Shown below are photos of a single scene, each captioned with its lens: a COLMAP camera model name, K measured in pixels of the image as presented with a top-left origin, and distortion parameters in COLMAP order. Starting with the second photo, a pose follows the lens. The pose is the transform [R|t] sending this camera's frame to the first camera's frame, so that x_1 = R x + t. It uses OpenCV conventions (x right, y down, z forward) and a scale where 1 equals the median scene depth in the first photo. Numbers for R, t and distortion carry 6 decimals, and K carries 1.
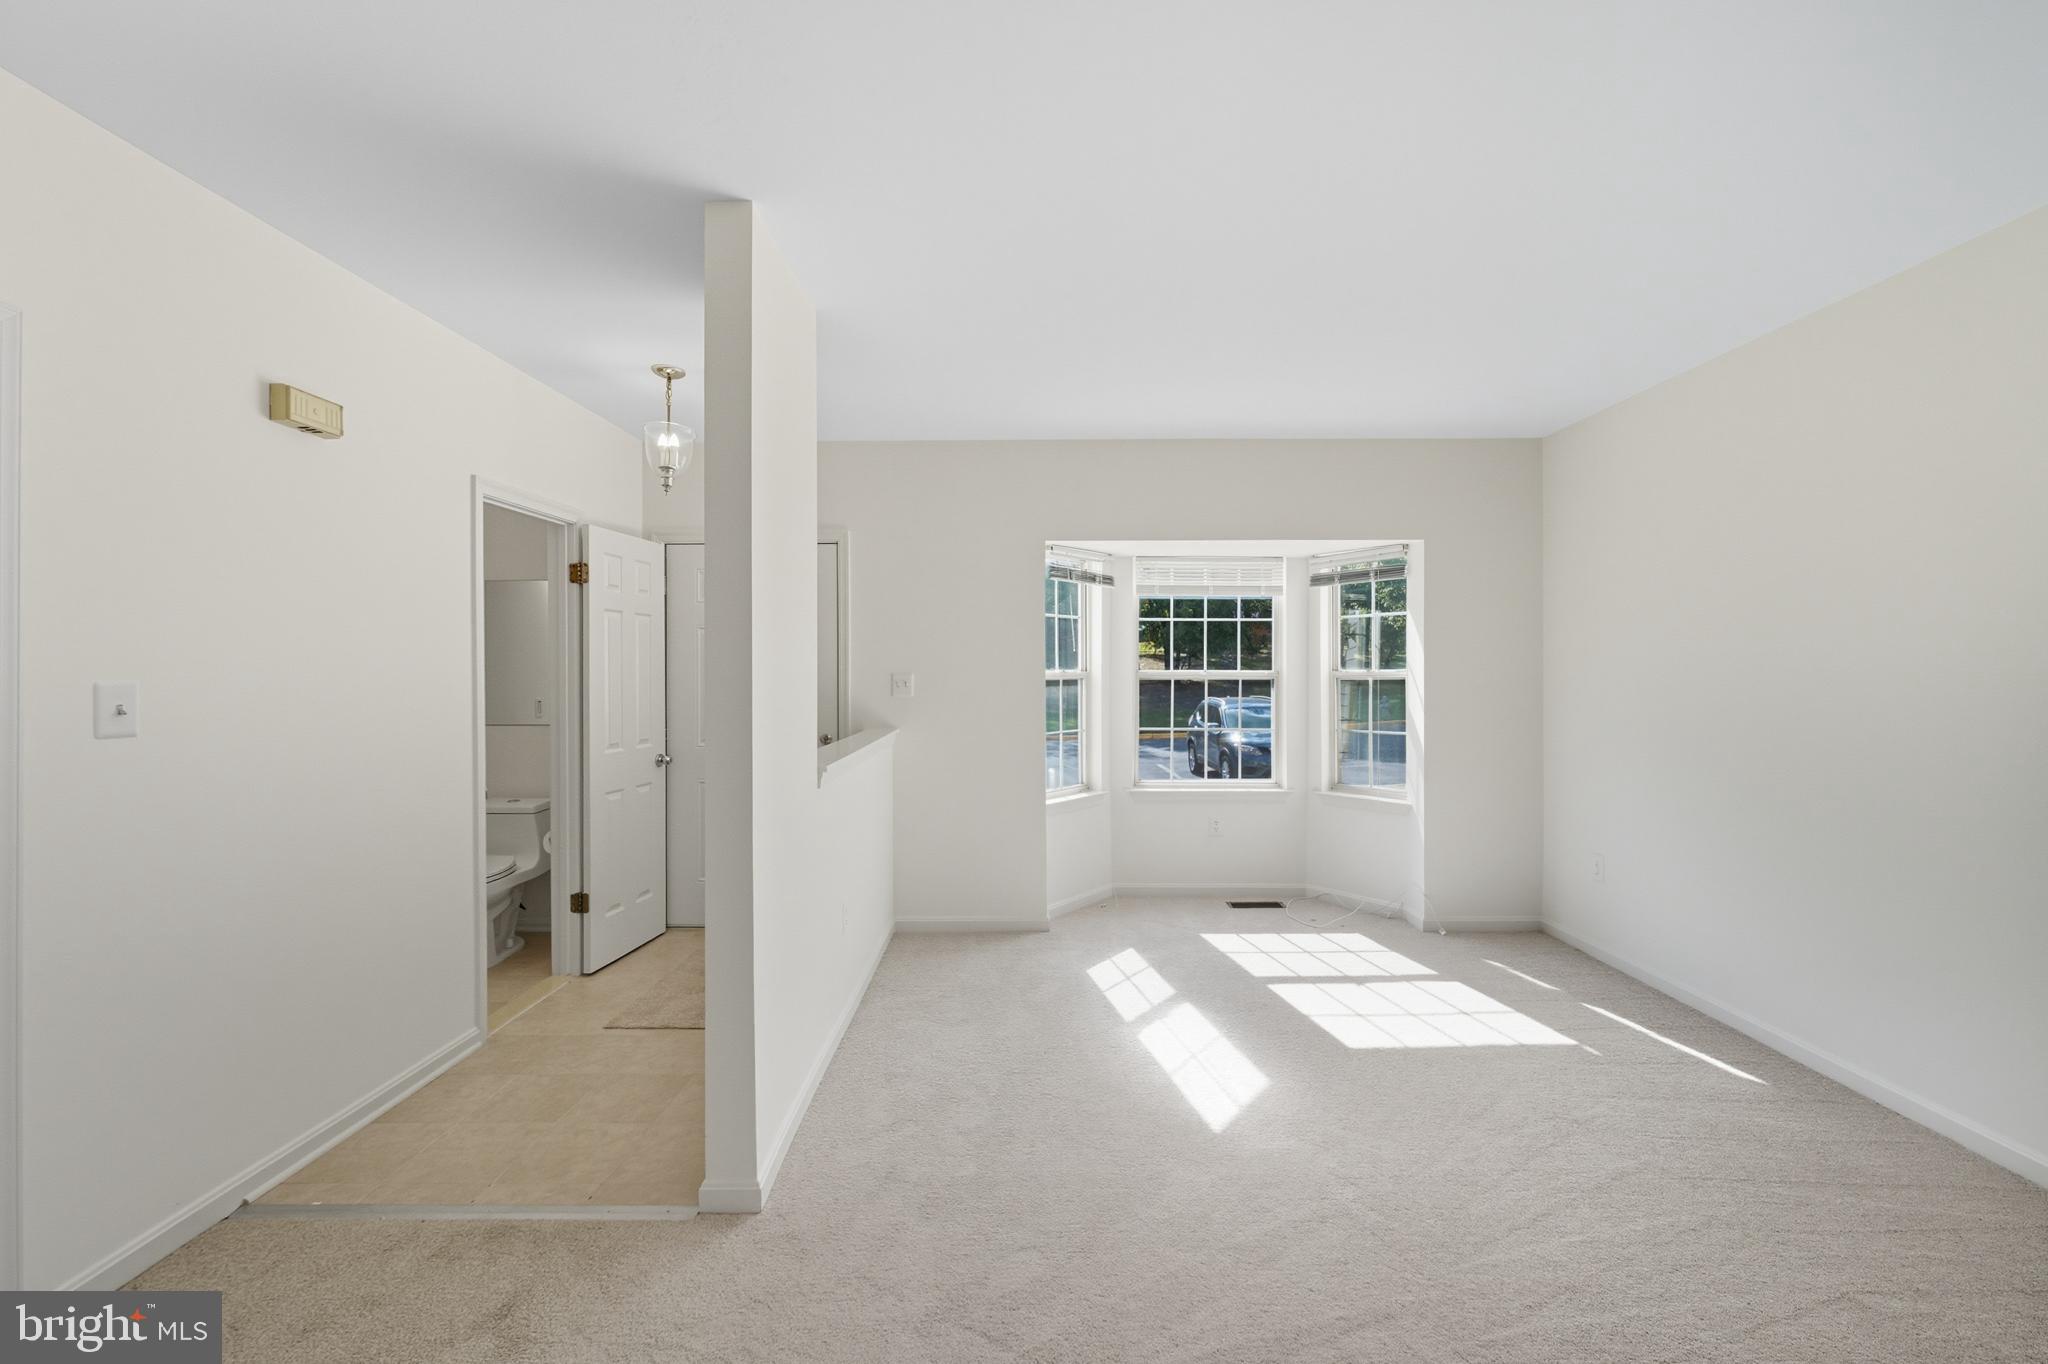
lens RADIAL K [[827.2, 0, 1028.9], [0, 827.2, 674.3], [0, 0, 1]] dist [-0.010671, -0.000031]
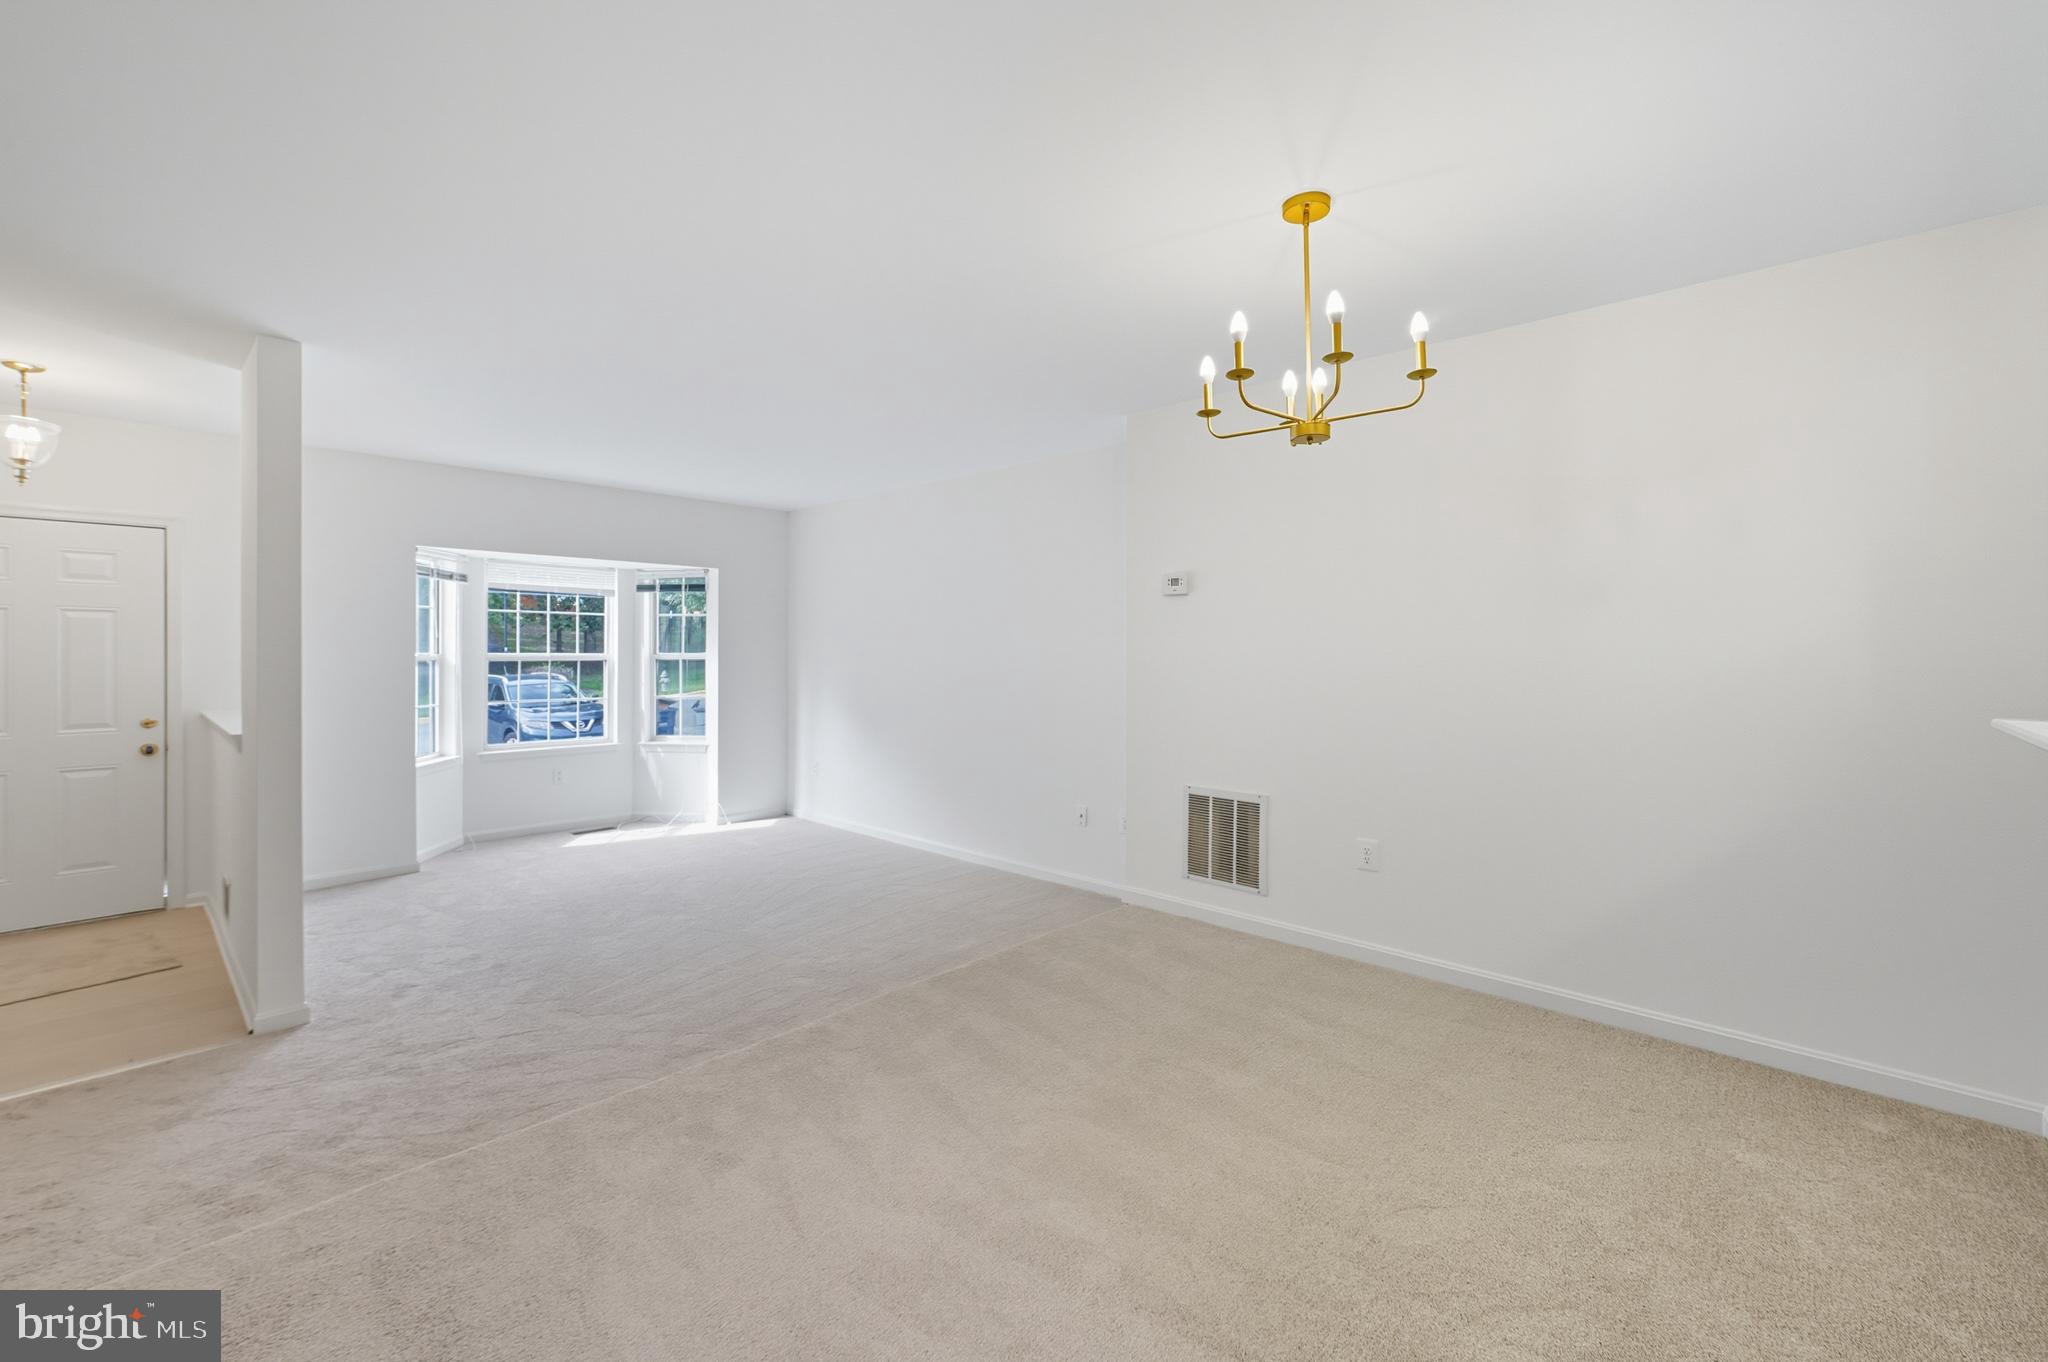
lens RADIAL K [[849.2, 0, 1026.3], [0, 849.2, 653.9], [0, 0, 1]] dist [0.000536, 0.000125]
pose [[0.686453, -0.000328, 0.727174, -0.265839], [-0.002859, 0.999991, 0.003150, -0.011797], [-0.727169, -0.004241, 0.686446, -0.482254]]
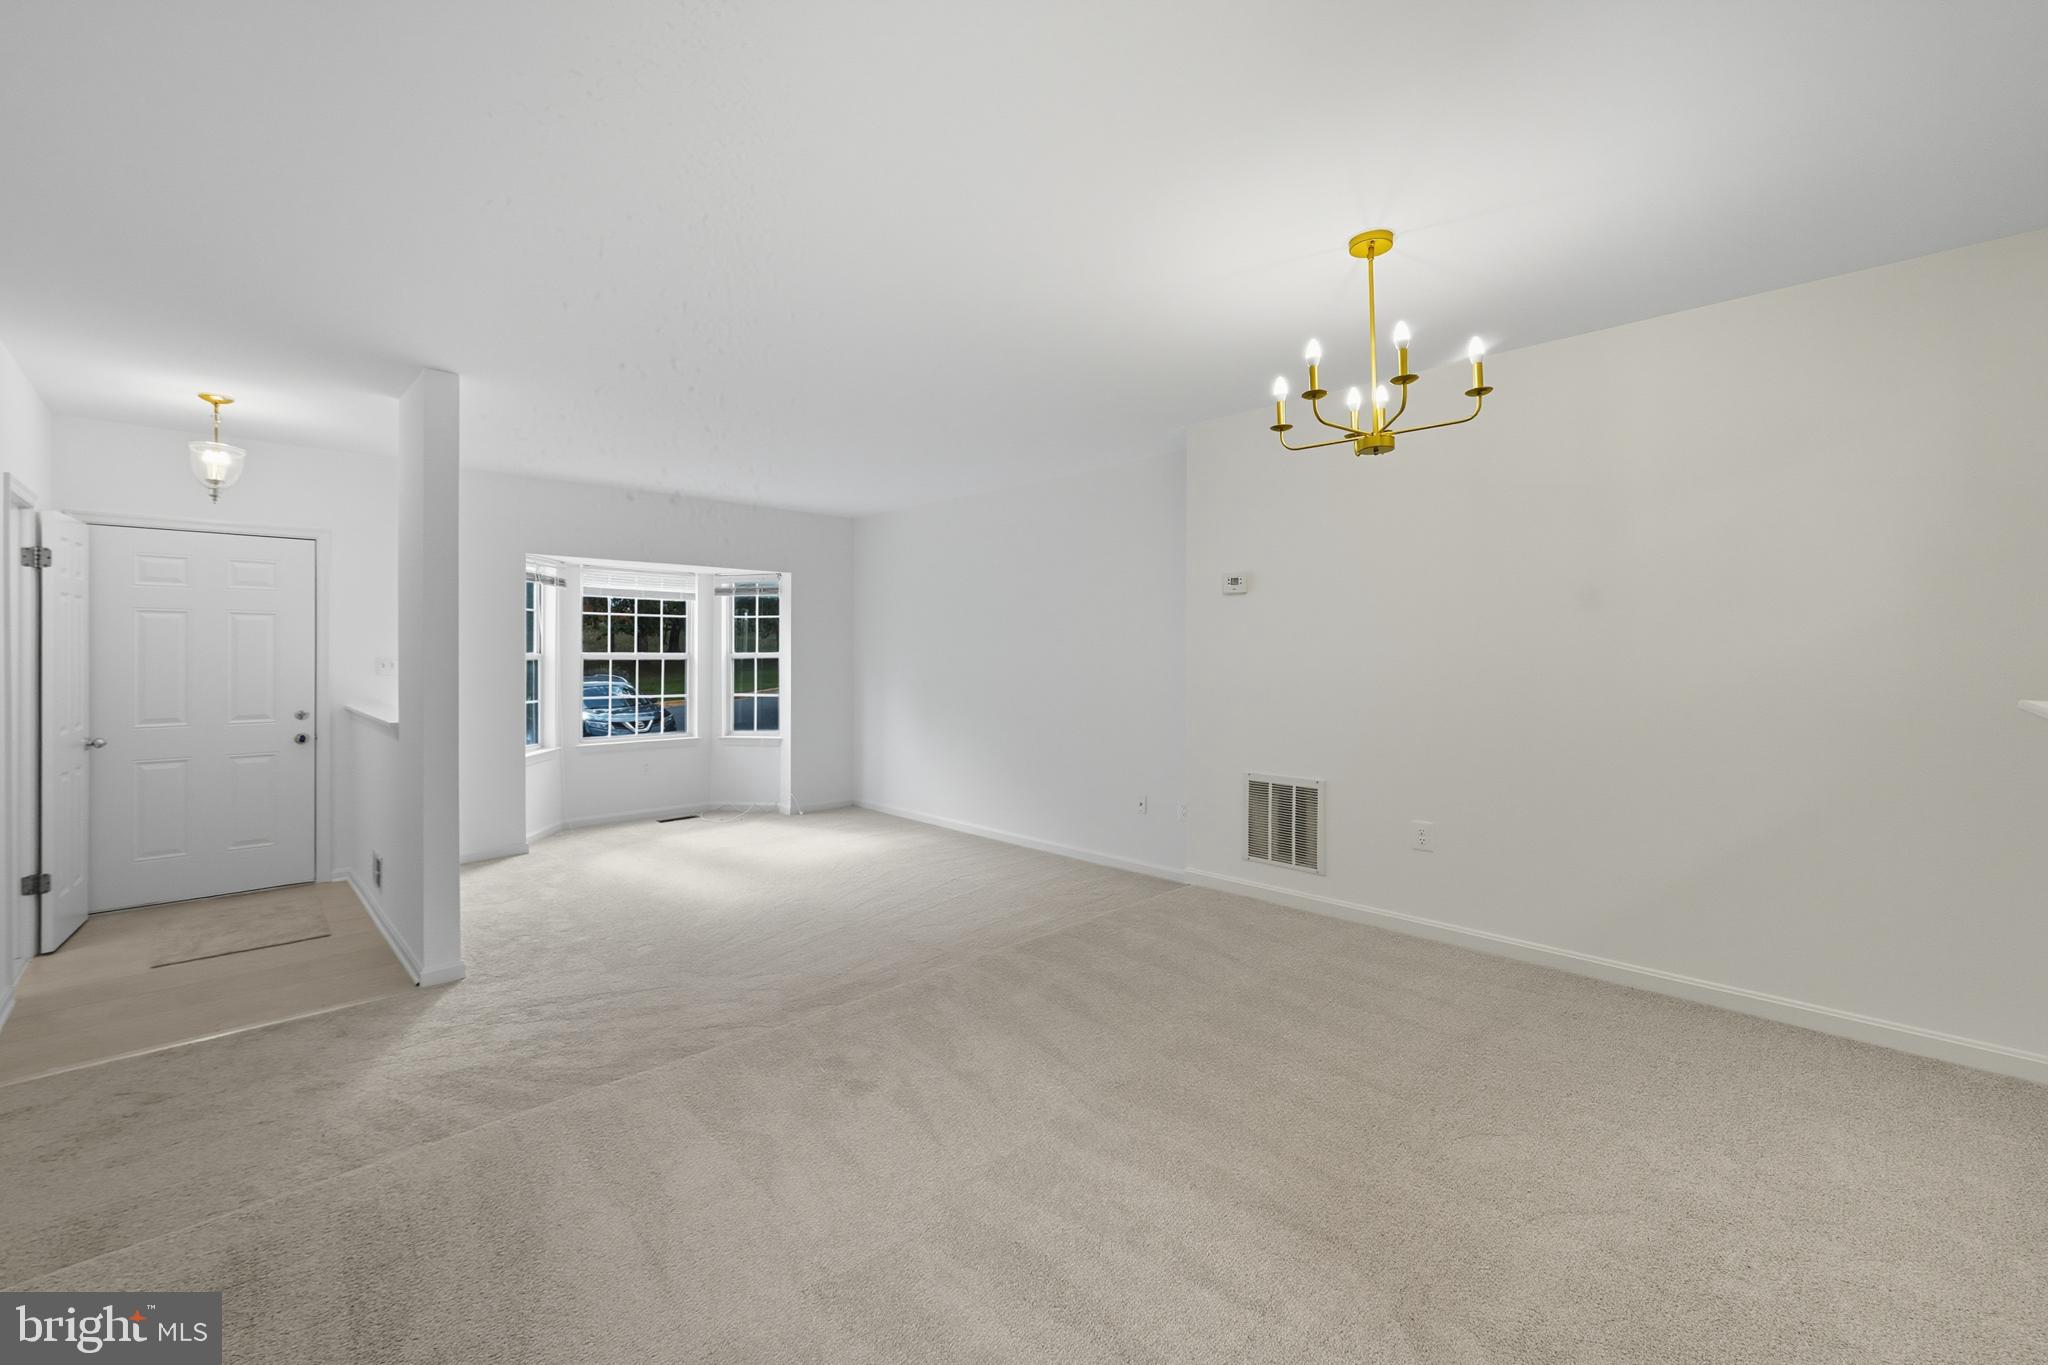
lens RADIAL K [[842.8, 0, 1024.3], [0, 842.8, 651.5], [0, 0, 1]] dist [-0.001202, -0.000173]
pose [[0.716690, 0.002024, 0.697388, -0.340378], [0.000130, 0.999995, -0.003036, -0.003358], [-0.697391, 0.002266, 0.716687, -0.495426]]
